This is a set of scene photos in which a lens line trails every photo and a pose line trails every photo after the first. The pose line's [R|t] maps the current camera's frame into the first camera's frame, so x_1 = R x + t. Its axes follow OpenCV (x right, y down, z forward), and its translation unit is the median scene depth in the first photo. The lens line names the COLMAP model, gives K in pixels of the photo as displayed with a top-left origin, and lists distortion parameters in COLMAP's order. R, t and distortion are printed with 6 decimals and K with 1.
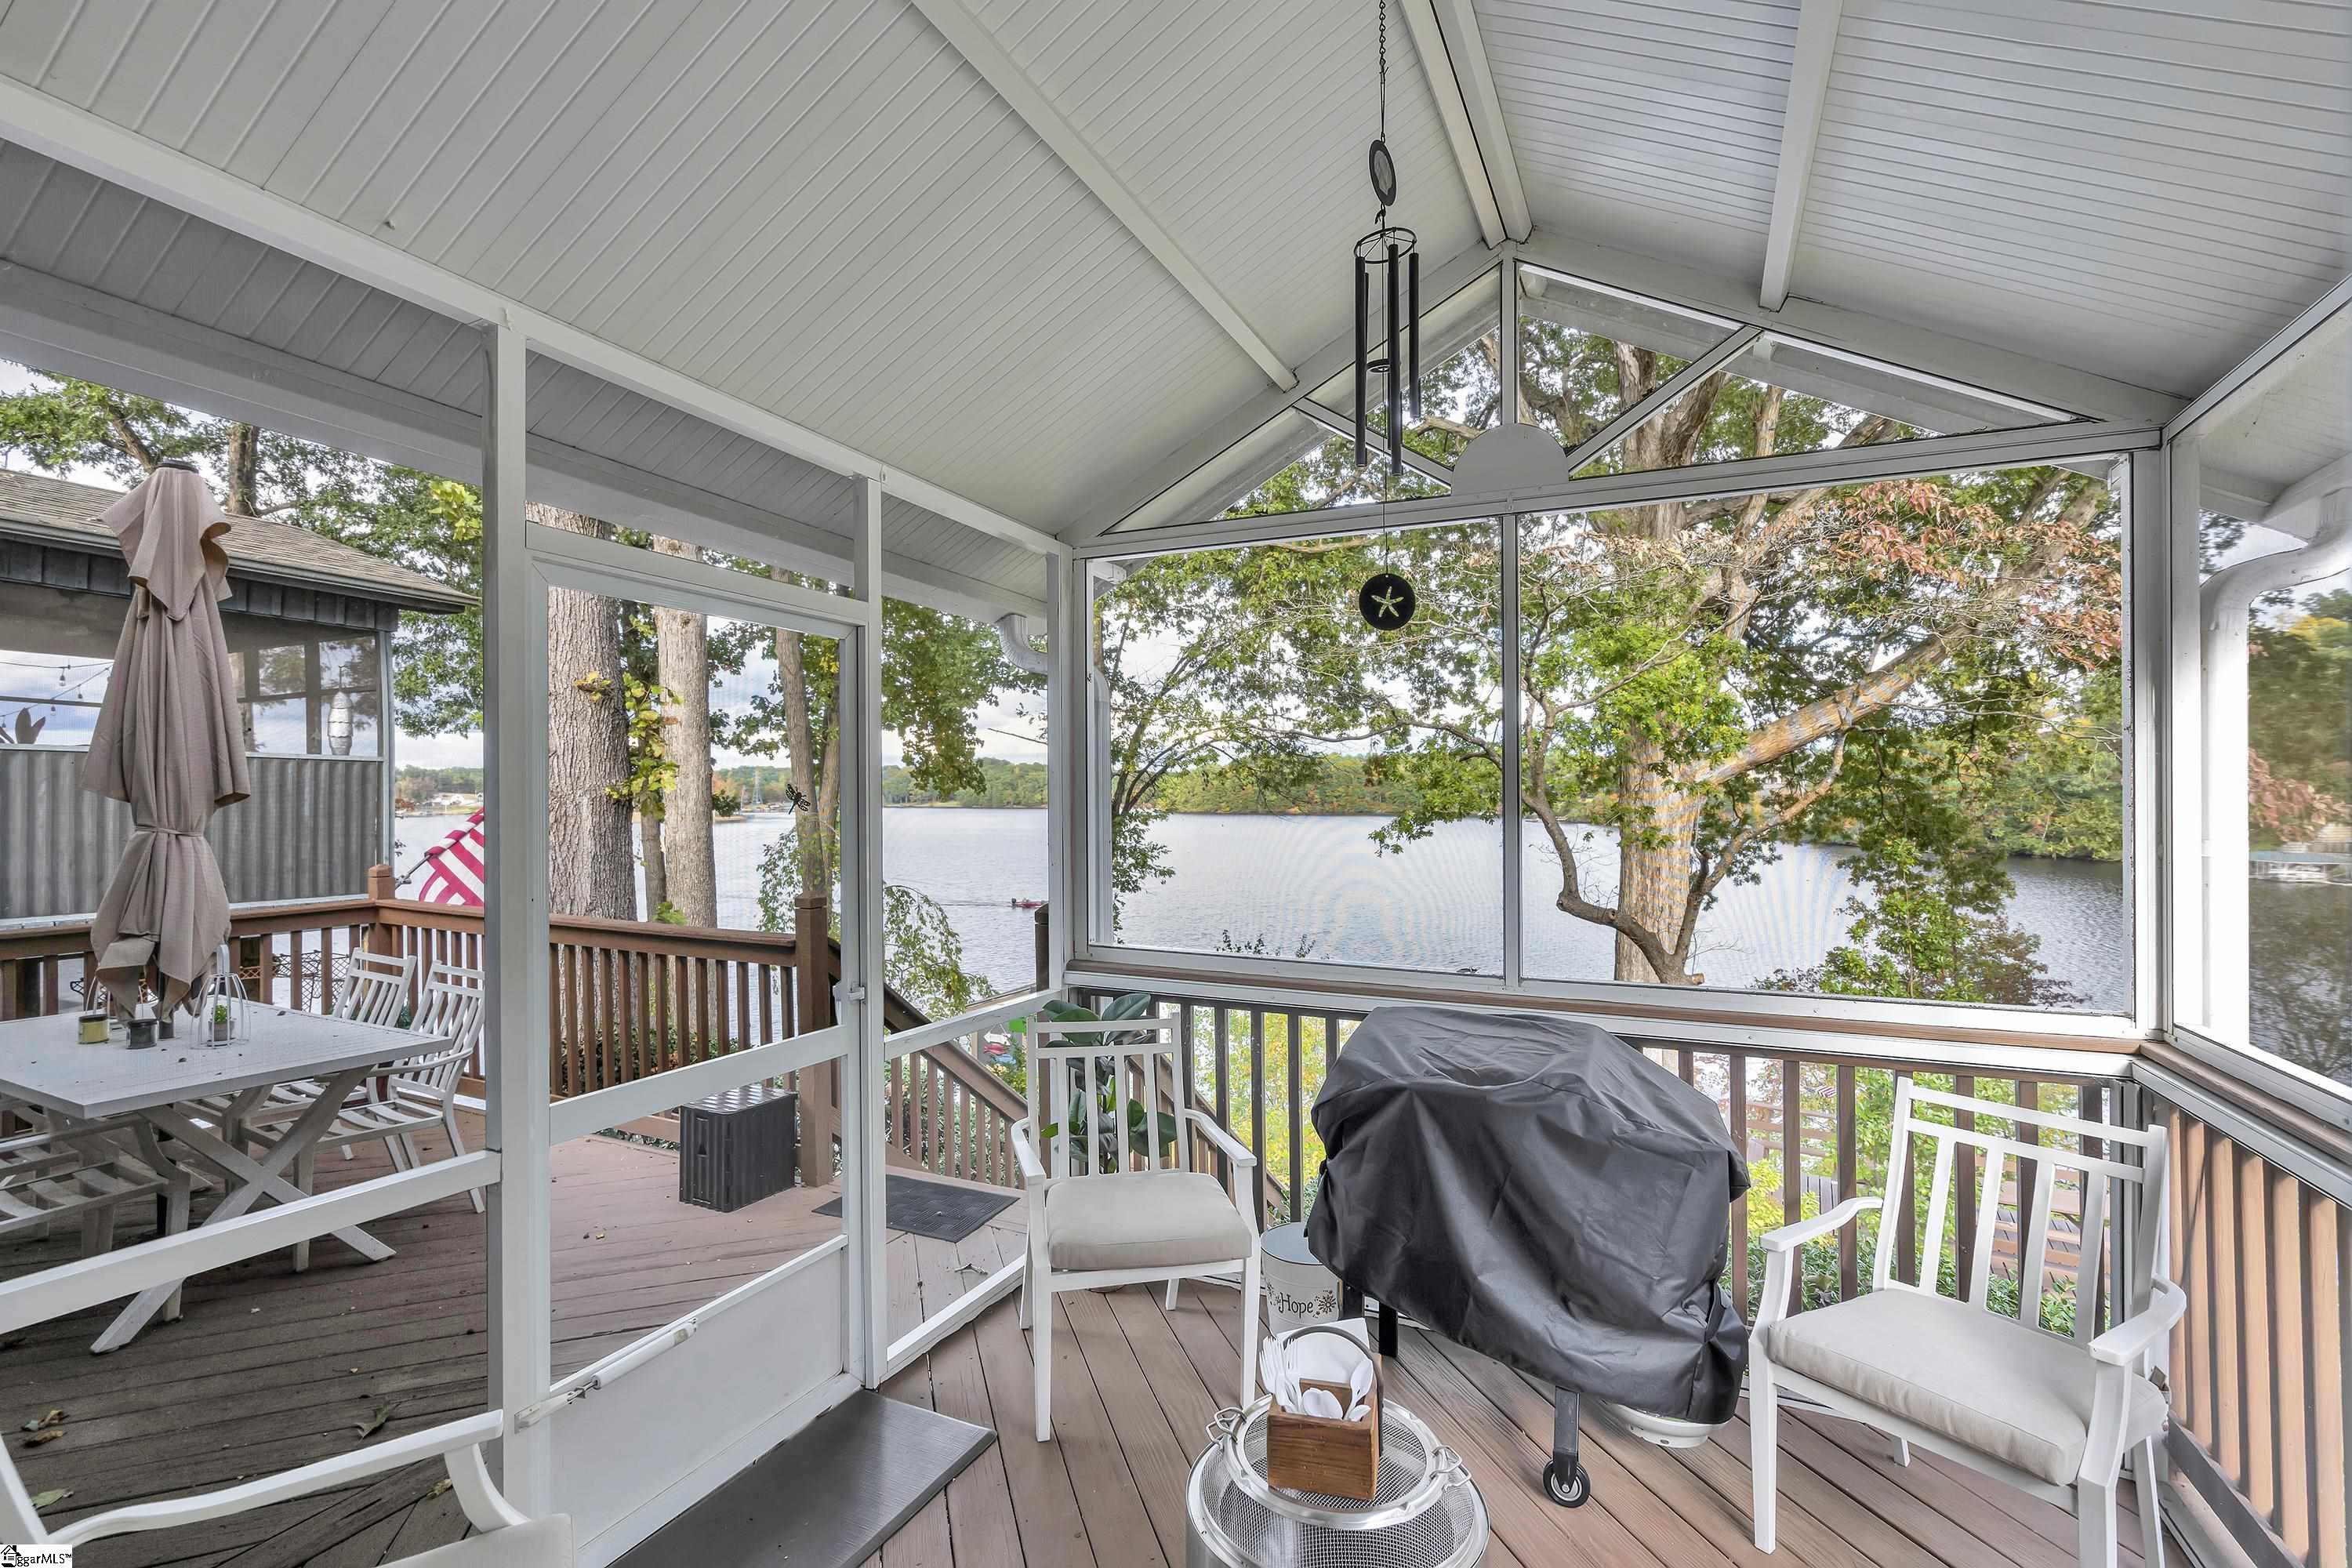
lens RADIAL K [[1053.0, 0, 1176.0], [0, 1053.0, 784.0], [0, 0, 1]] dist [0.001994, 0.000614]
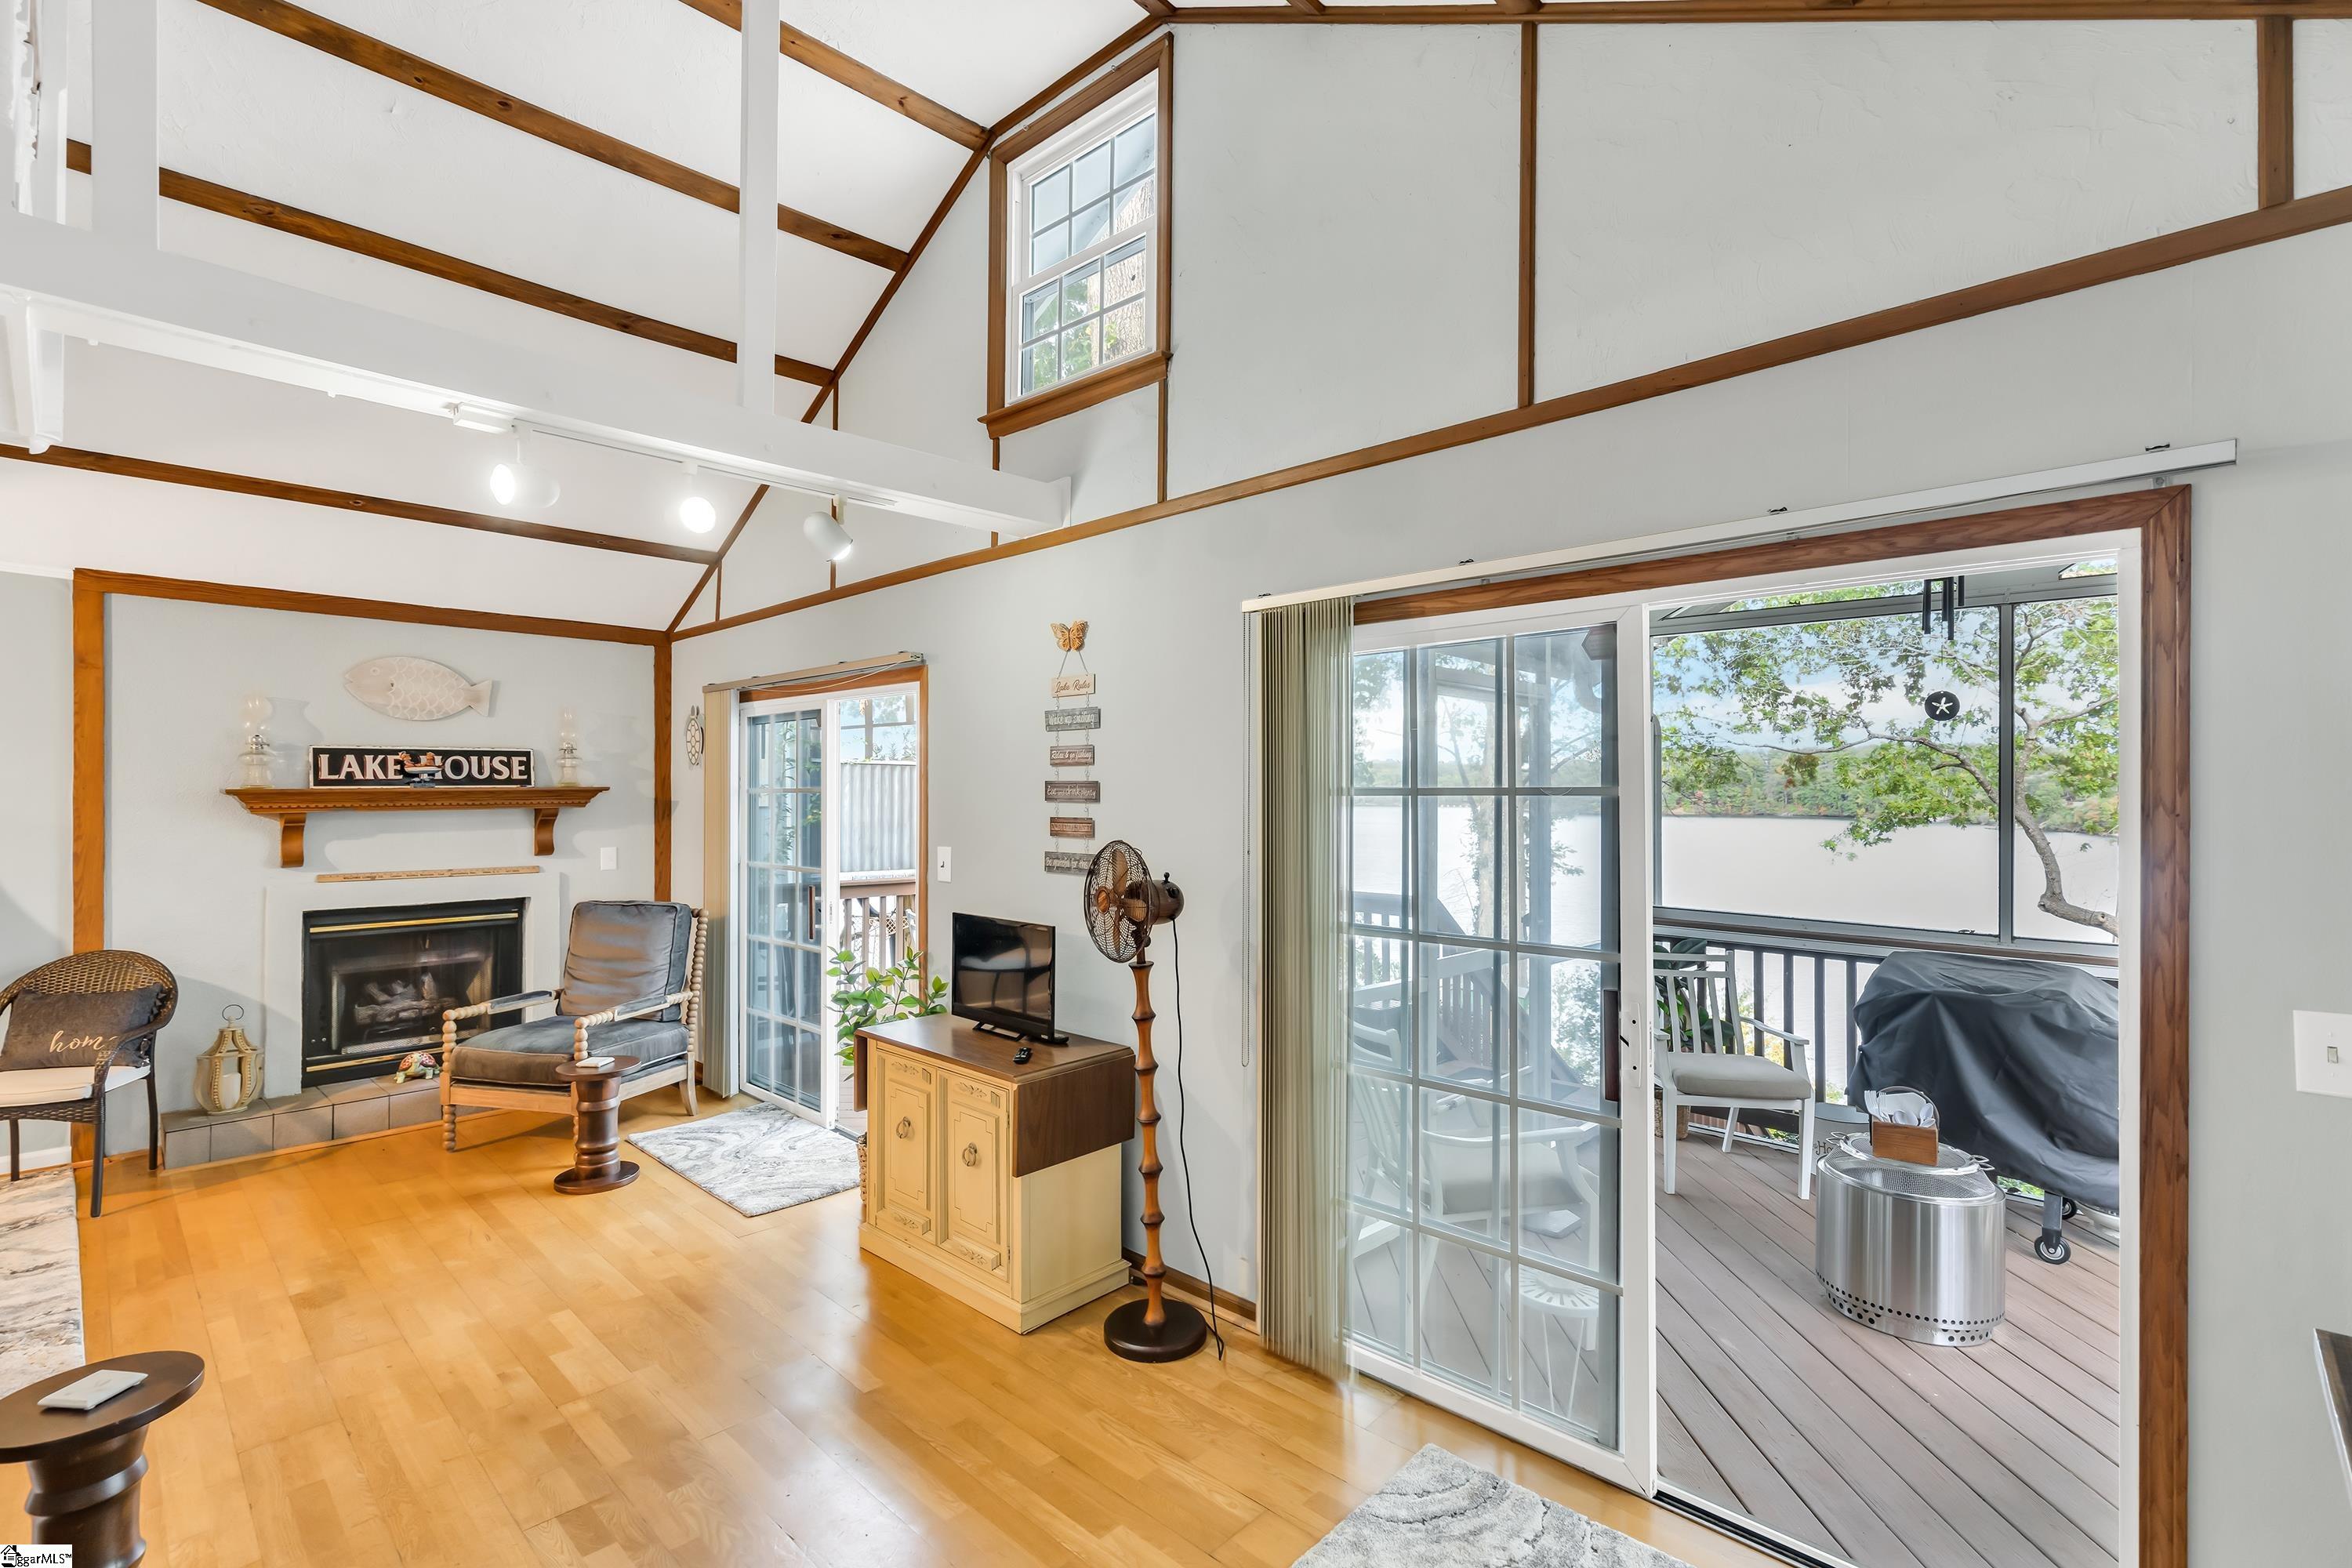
lens RADIAL K [[1061.6, 0, 1176.0], [0, 1061.6, 784.0], [0, 0, 1]] dist [-0.003910, 0.000500]
pose [[0.945857, 0.004233, -0.324556, -0.282298], [-0.003470, 0.999990, 0.002930, -0.019950], [0.324565, -0.001645, 0.945862, -0.725802]]
